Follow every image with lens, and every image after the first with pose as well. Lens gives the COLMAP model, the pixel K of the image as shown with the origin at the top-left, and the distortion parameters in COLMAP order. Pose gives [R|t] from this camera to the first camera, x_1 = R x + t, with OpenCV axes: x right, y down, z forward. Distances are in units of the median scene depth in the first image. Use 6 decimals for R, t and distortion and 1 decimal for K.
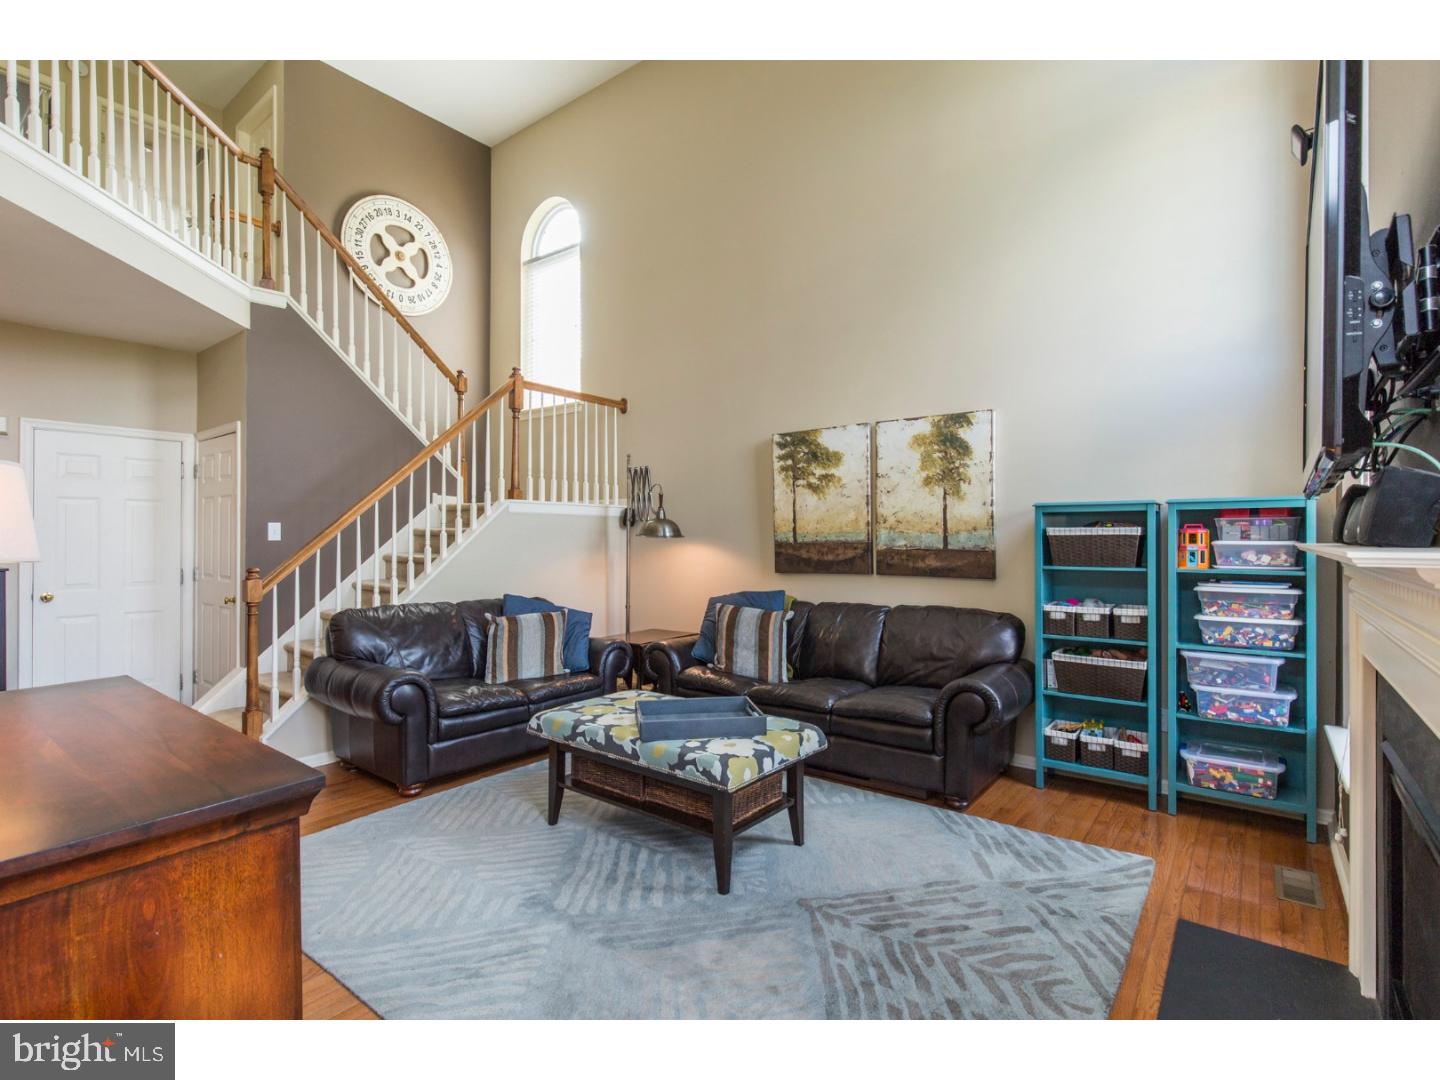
lens RADIAL K [[696.1, 0, 727.3], [0, 696.1, 546.5], [0, 0, 1]] dist [-0.000374, 0.000789]
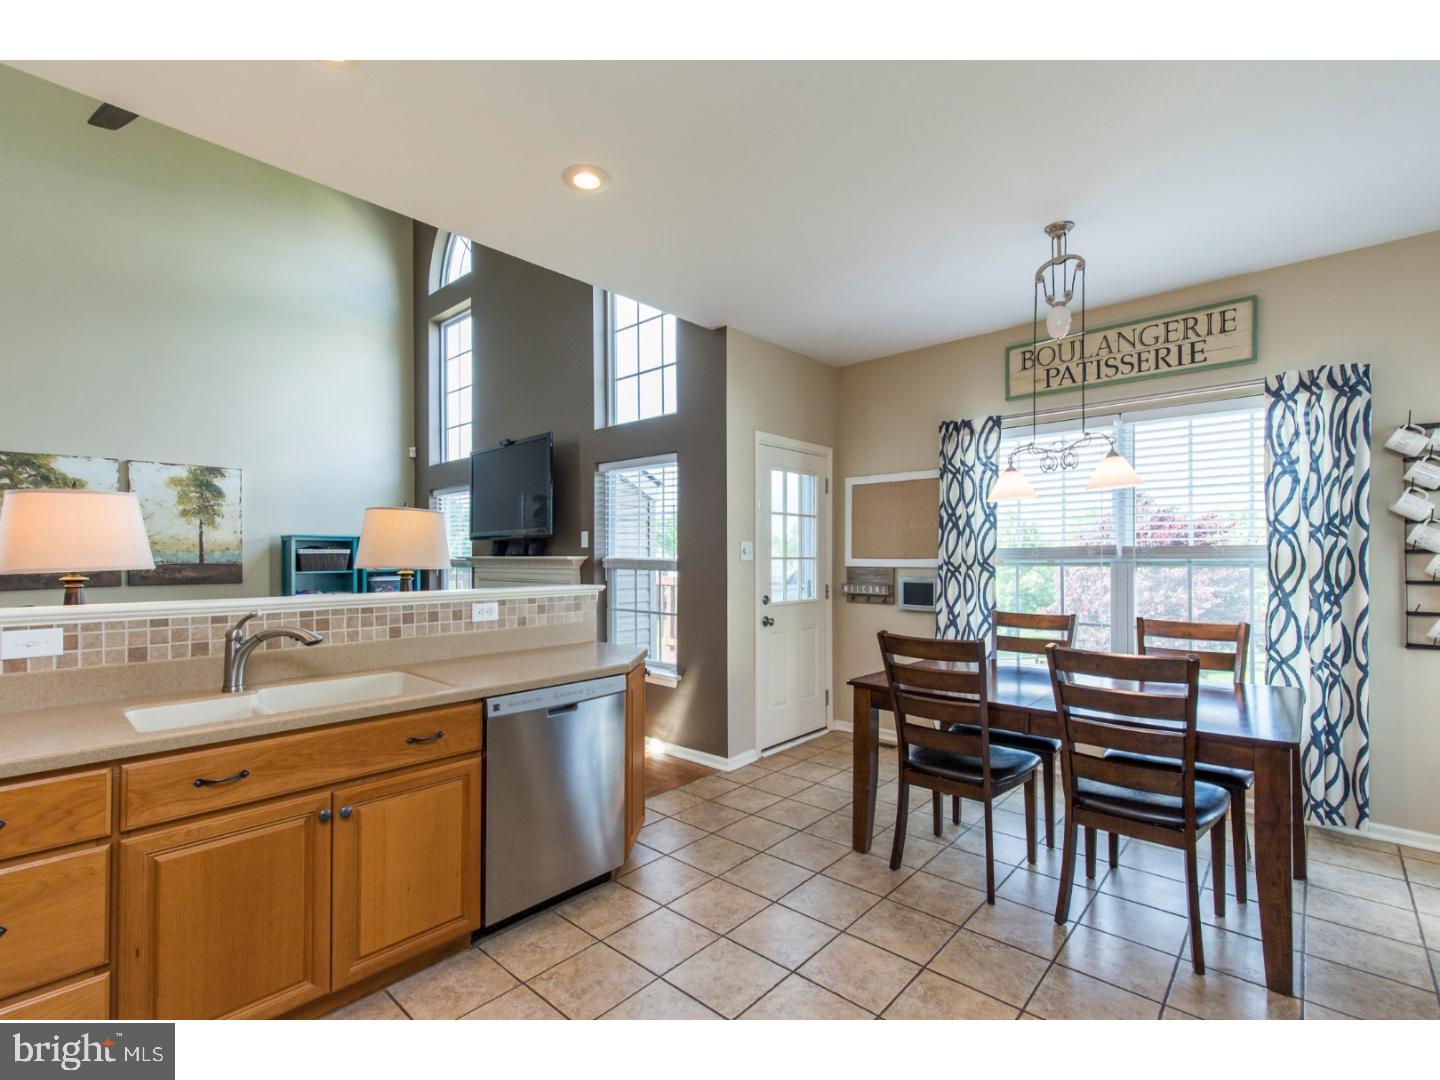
lens RADIAL K [[673.1, 0, 720.0], [0, 673.1, 540.0], [0, 0, 1]] dist [0.000876, 0.000175]
pose [[0.087384, 0.025600, 0.995846, -0.829275], [0.016823, 0.999489, -0.027169, 0.009448], [-0.996033, 0.019127, 0.086908, -0.124492]]
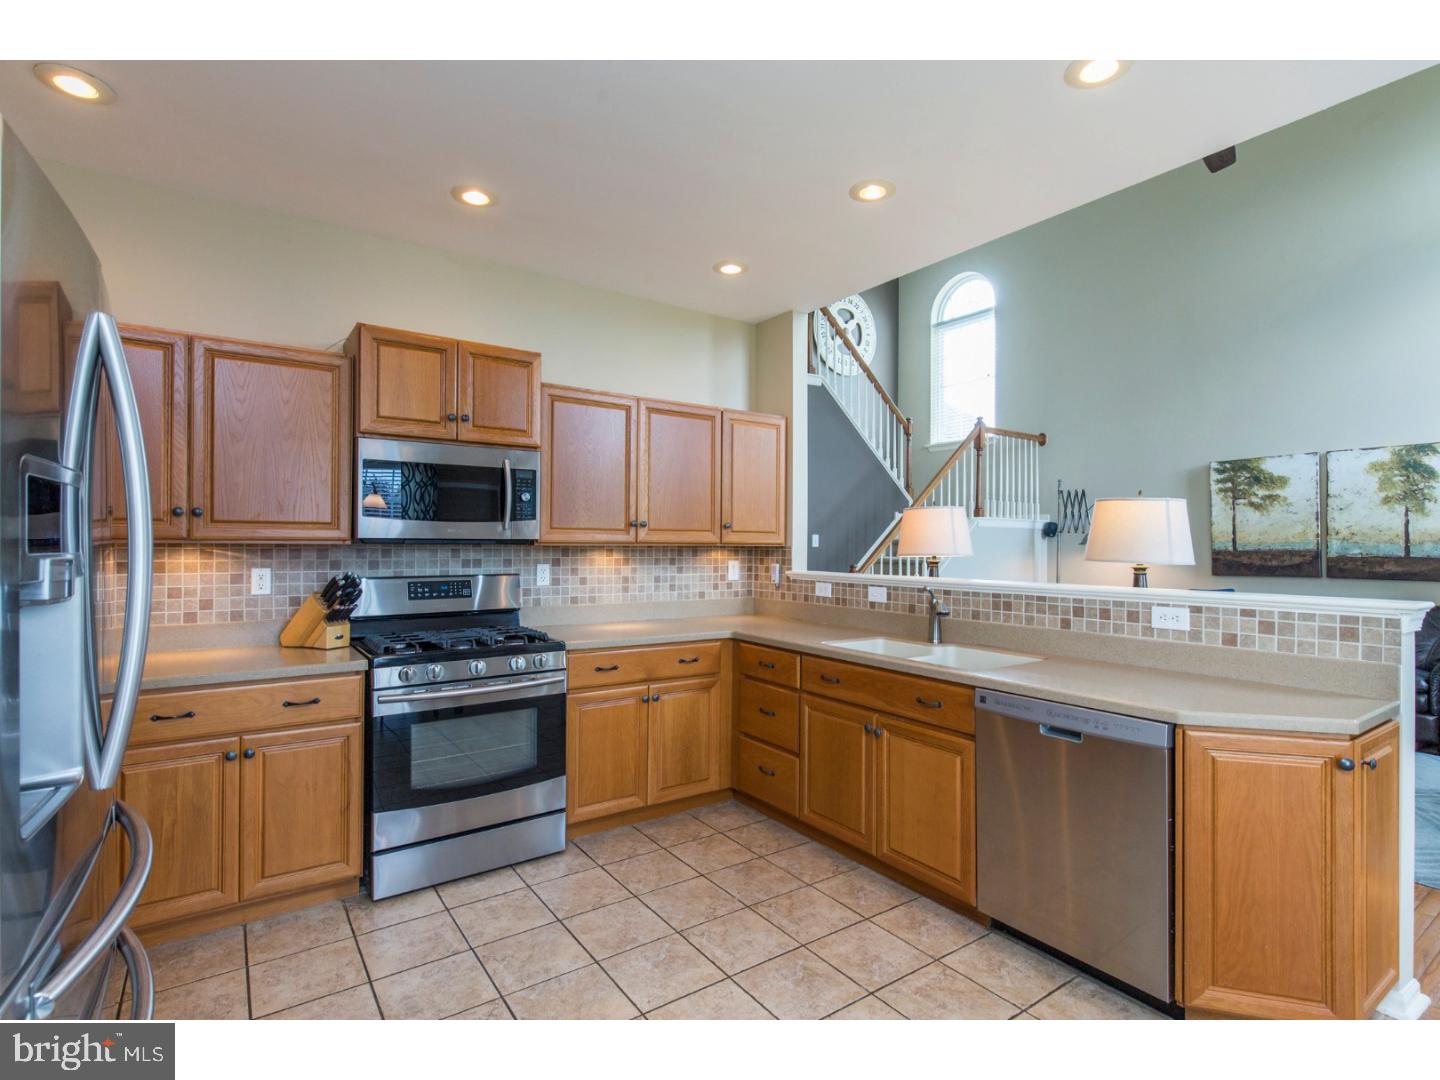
lens RADIAL K [[696.1, 0, 727.3], [0, 696.1, 546.5], [0, 0, 1]] dist [-0.000374, 0.000789]
pose [[0.951299, 0.007560, -0.308177, -0.387167], [-0.011525, 0.999873, -0.011049, 0.011185], [0.308054, 0.014062, 0.951265, -0.450713]]
